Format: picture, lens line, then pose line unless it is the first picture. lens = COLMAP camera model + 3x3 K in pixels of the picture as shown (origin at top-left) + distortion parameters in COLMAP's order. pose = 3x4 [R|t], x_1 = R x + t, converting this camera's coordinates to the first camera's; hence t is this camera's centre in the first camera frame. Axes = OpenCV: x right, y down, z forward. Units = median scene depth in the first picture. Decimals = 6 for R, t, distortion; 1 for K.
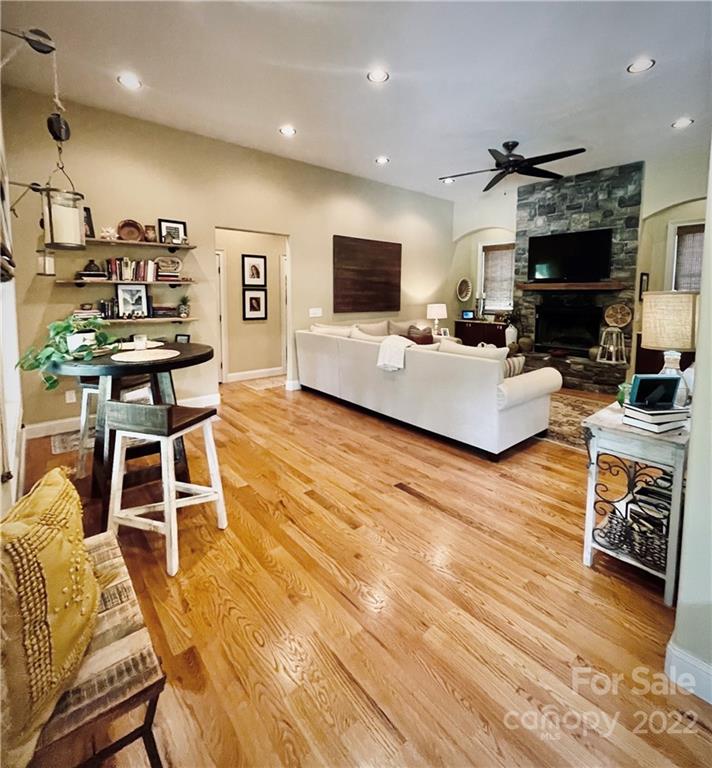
lens RADIAL K [[385.6, 0, 366.3], [0, 385.6, 330.1], [0, 0, 1]] dist [-0.017648, -0.001153]
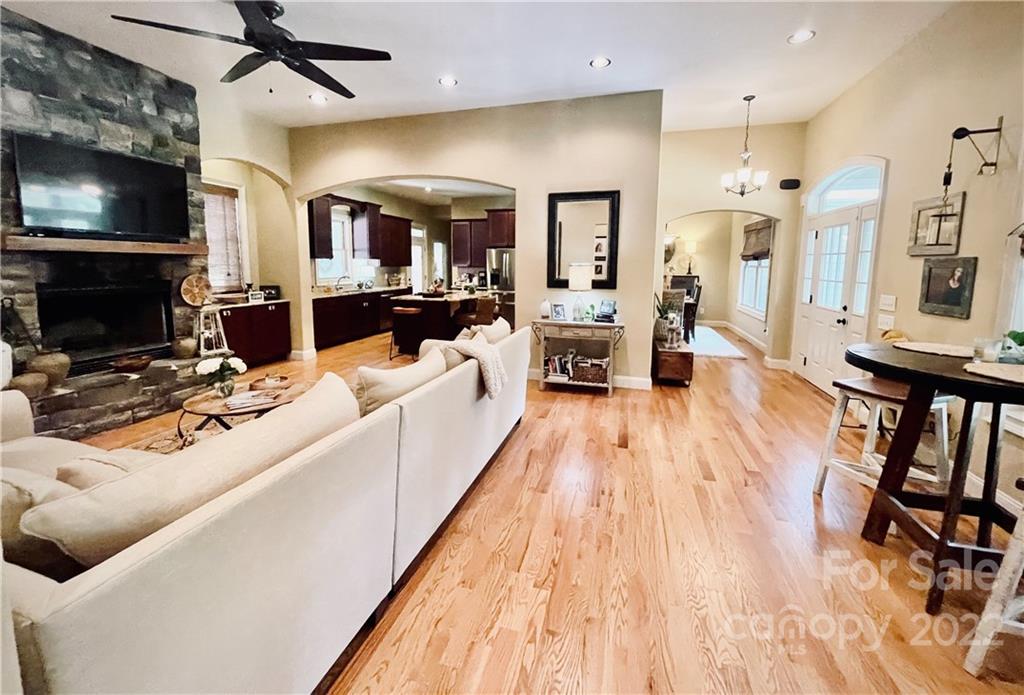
lens RADIAL K [[407.6, 0, 504.5], [0, 407.6, 310.9], [0, 0, 1]] dist [-0.001535, -0.000186]
pose [[-0.535765, -0.103854, 0.837956, -0.430609], [0.066752, 0.984092, 0.164645, -0.116524], [-0.841724, 0.144146, -0.520309, 1.206177]]
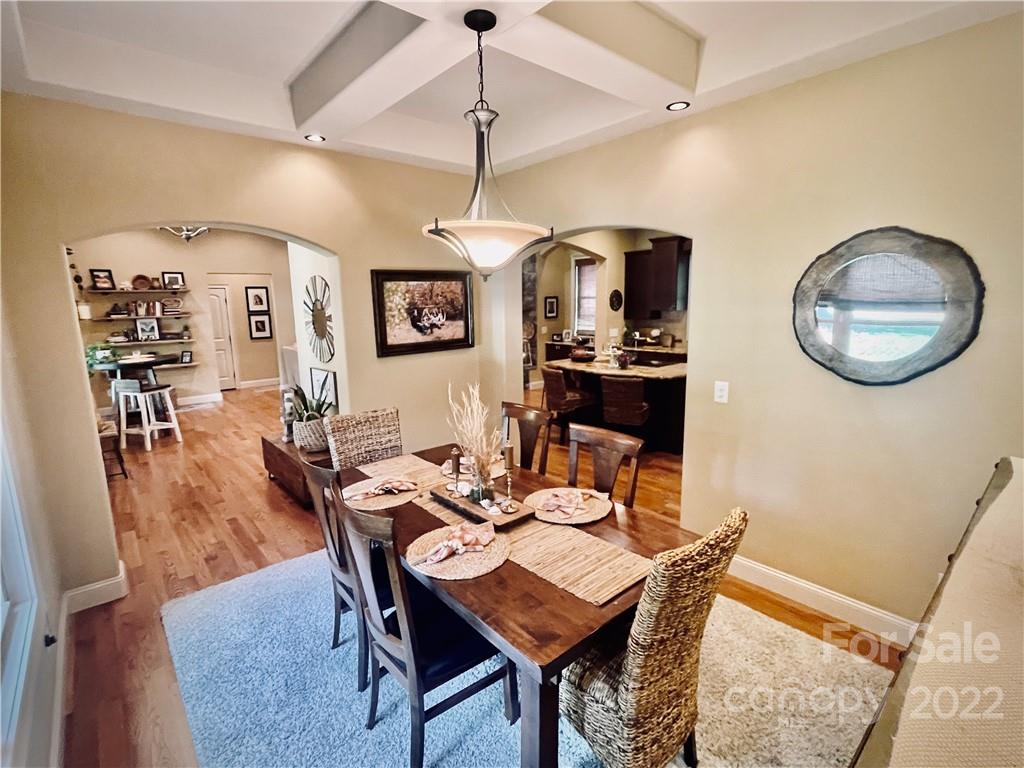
lens RADIAL K [[486.5, 0, 512.1], [0, 486.5, 381.8], [0, 0, 1]] dist [-0.002670, 0.000459]
pose [[0.999733, -0.023106, -0.000031, 0.775283], [0.023037, 0.996640, 0.078597, 0.010888], [-0.001785, -0.078576, 0.996906, -0.872275]]
